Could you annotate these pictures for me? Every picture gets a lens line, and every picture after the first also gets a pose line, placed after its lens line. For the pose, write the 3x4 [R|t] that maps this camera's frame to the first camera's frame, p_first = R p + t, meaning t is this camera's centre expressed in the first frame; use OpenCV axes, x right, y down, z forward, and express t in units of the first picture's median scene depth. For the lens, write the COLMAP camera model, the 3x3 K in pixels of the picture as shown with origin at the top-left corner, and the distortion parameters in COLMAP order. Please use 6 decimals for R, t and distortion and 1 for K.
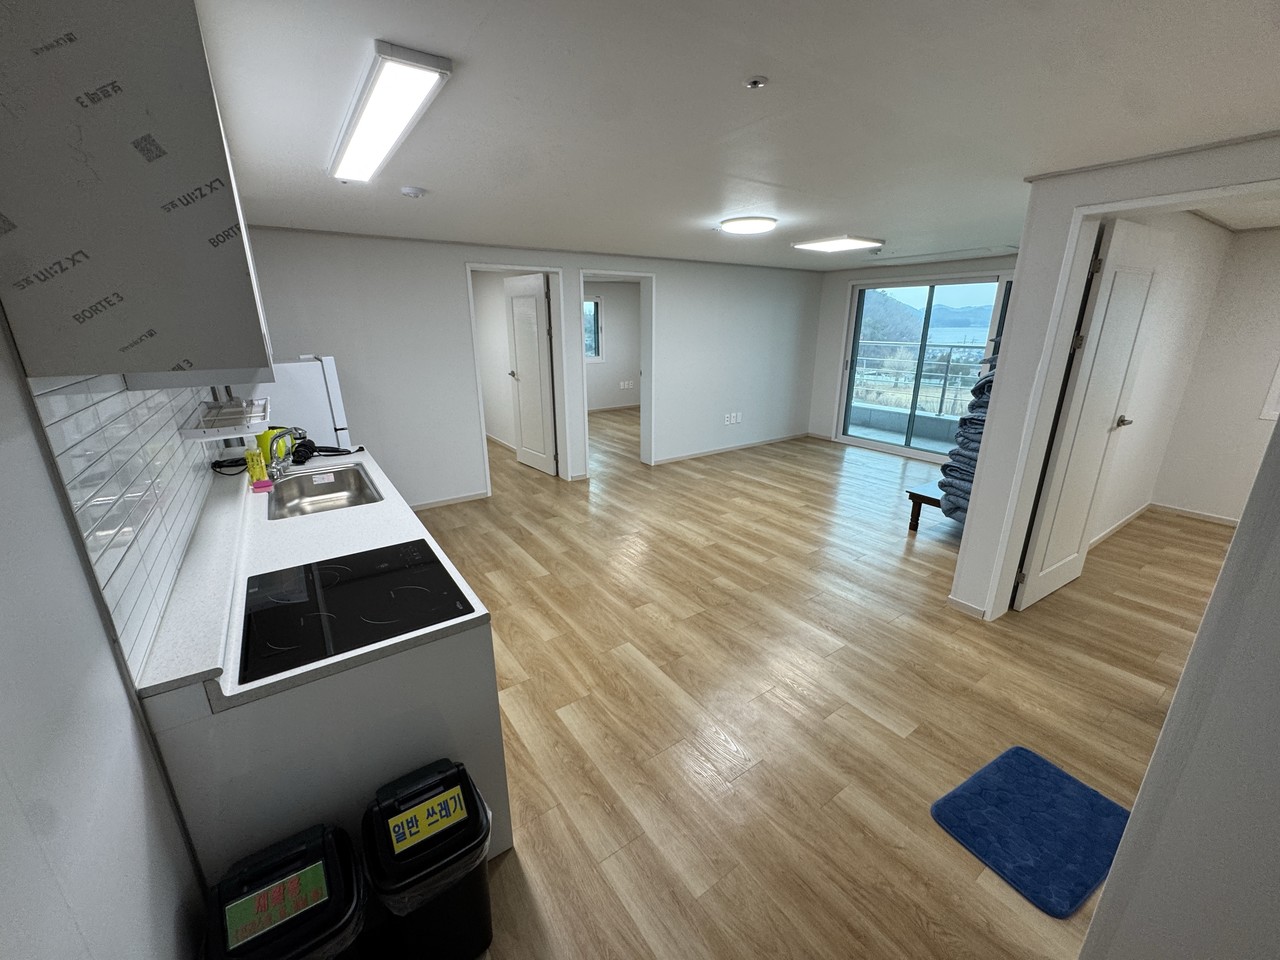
lens RADIAL K [[506.0, 0, 634.9], [0, 506.0, 477.8], [0, 0, 1]] dist [-0.008687, 0.000346]
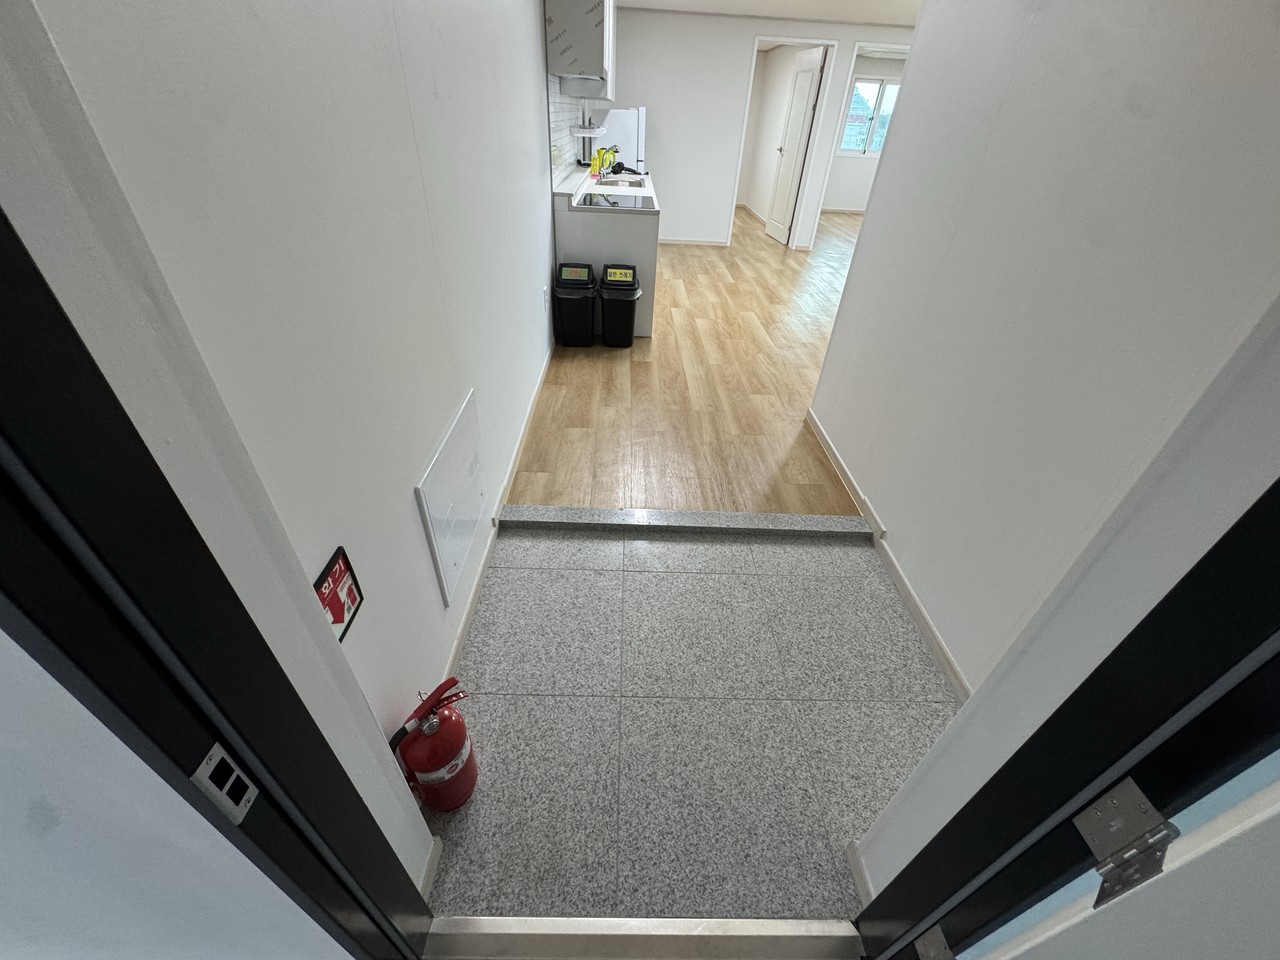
lens RADIAL K [[506.0, 0, 635.7], [0, 506.0, 479.4], [0, 0, 1]] dist [-0.008687, 0.000346]
pose [[0.824860, 0.363428, -0.433042, 0.320007], [-0.210187, 0.908228, 0.361861, 0.167067], [0.524811, -0.207465, 0.825549, -0.374087]]
